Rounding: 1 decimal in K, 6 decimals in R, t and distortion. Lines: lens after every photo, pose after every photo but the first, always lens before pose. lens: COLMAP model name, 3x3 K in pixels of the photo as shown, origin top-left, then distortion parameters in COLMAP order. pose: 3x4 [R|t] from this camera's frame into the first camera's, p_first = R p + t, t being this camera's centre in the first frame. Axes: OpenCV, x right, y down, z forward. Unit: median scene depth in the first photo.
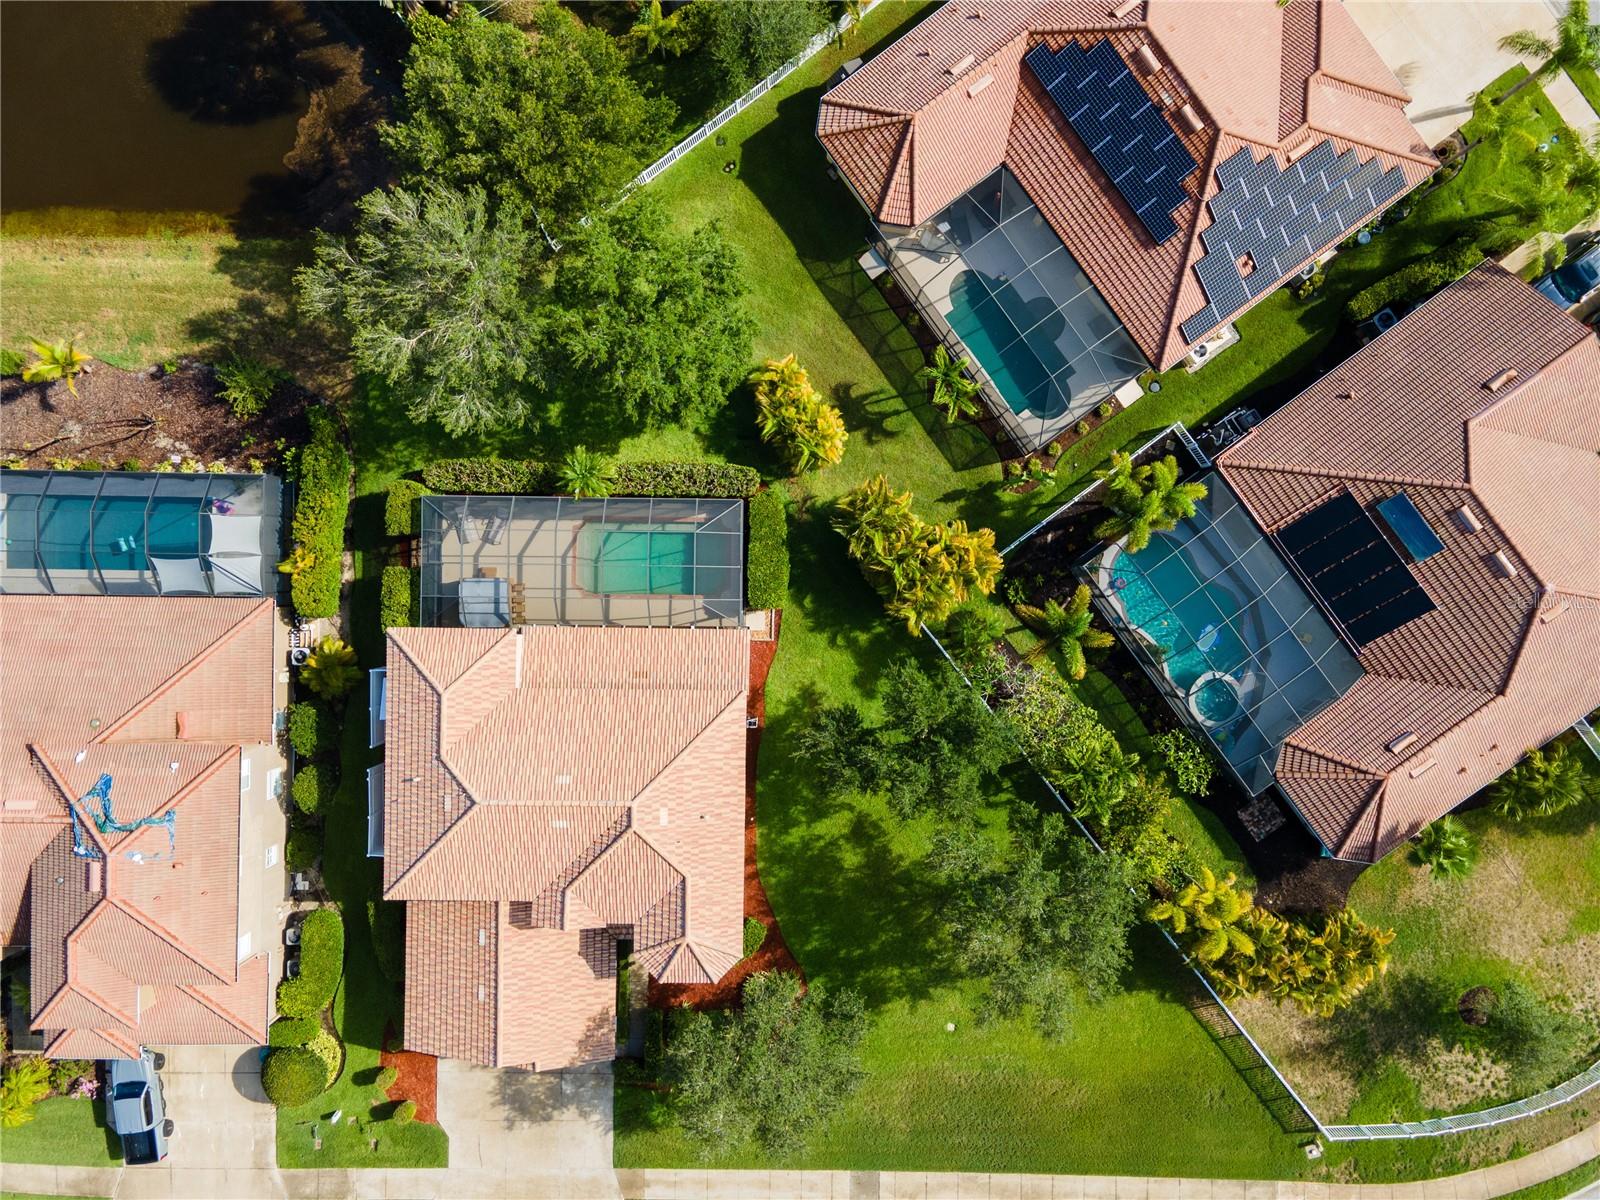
lens RADIAL K [[1129.4, 0, 812.2], [0, 1129.4, 597.0], [0, 0, 1]] dist [0.032238, 0.008444]
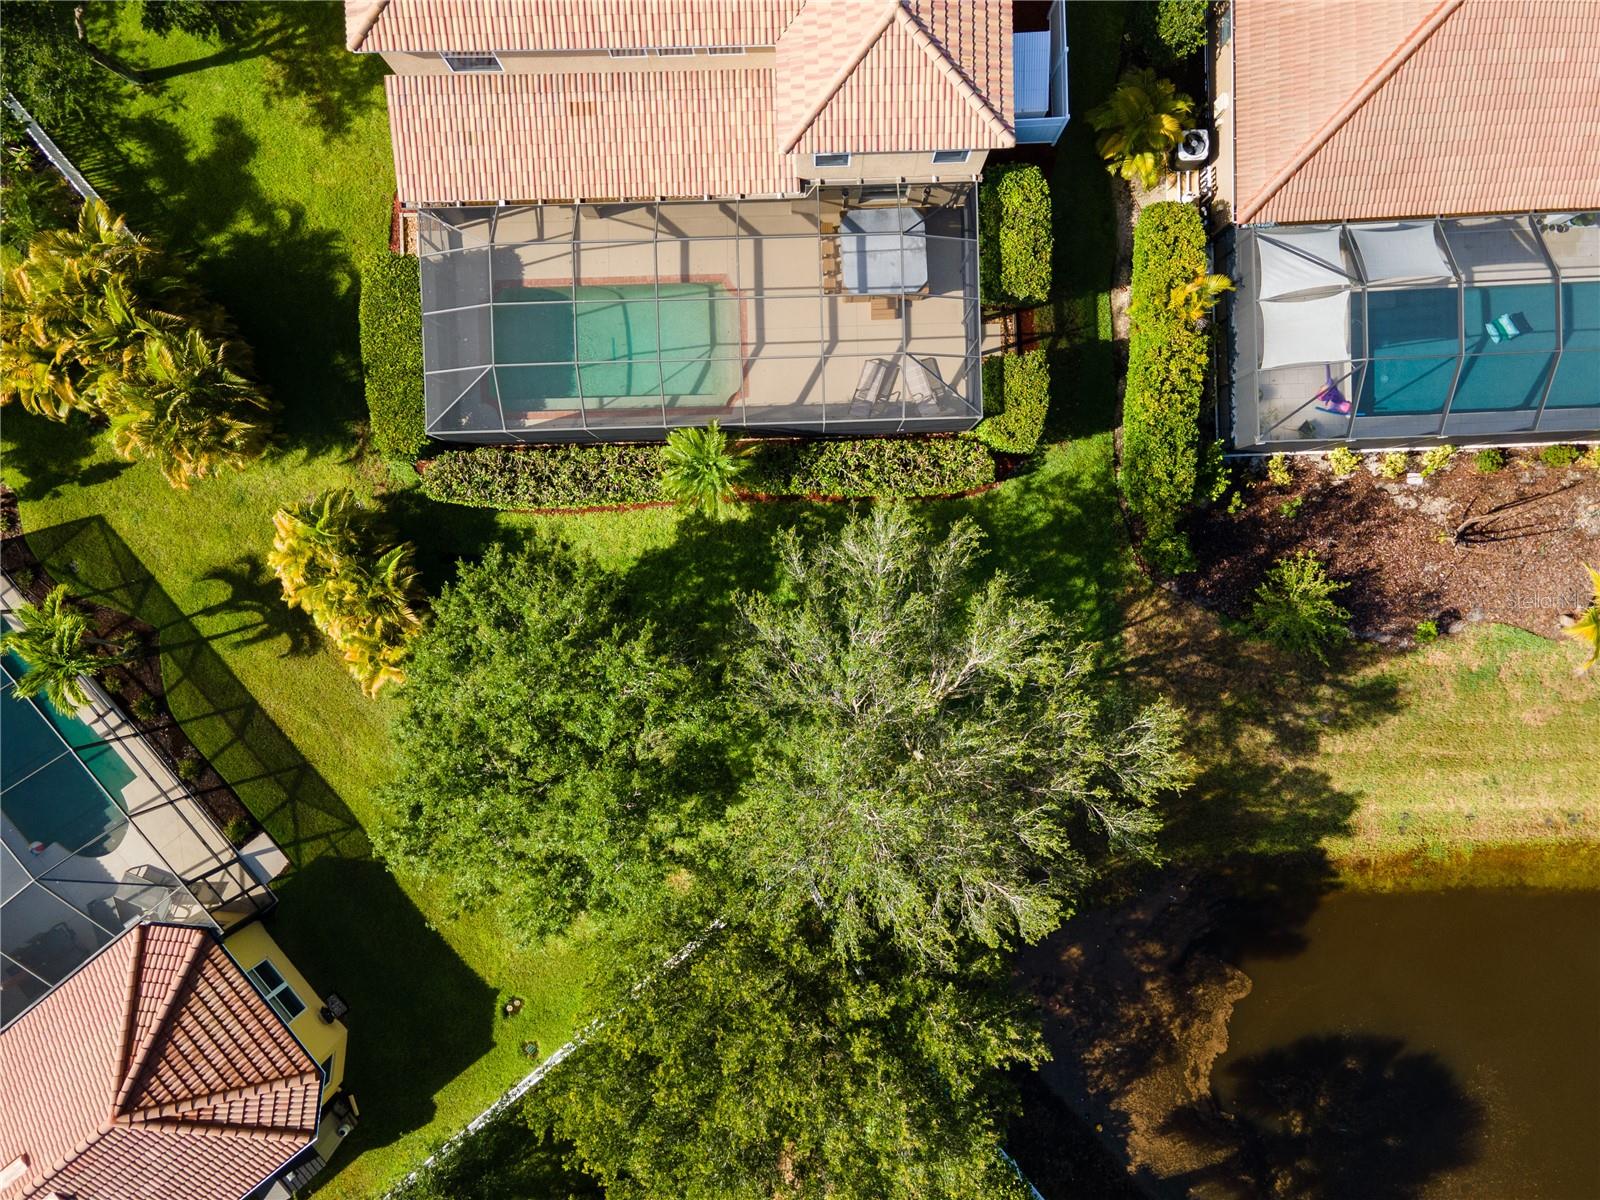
lens RADIAL K [[1118.8, 0, 809.0], [0, 1118.8, 579.6], [0, 0, 1]] dist [0.036840, 0.007563]
pose [[-0.999102, 0.042346, 0.001027, -0.254968], [-0.042358, -0.998921, -0.019065, -0.158127], [0.000218, -0.019092, 0.999818, 0.434369]]
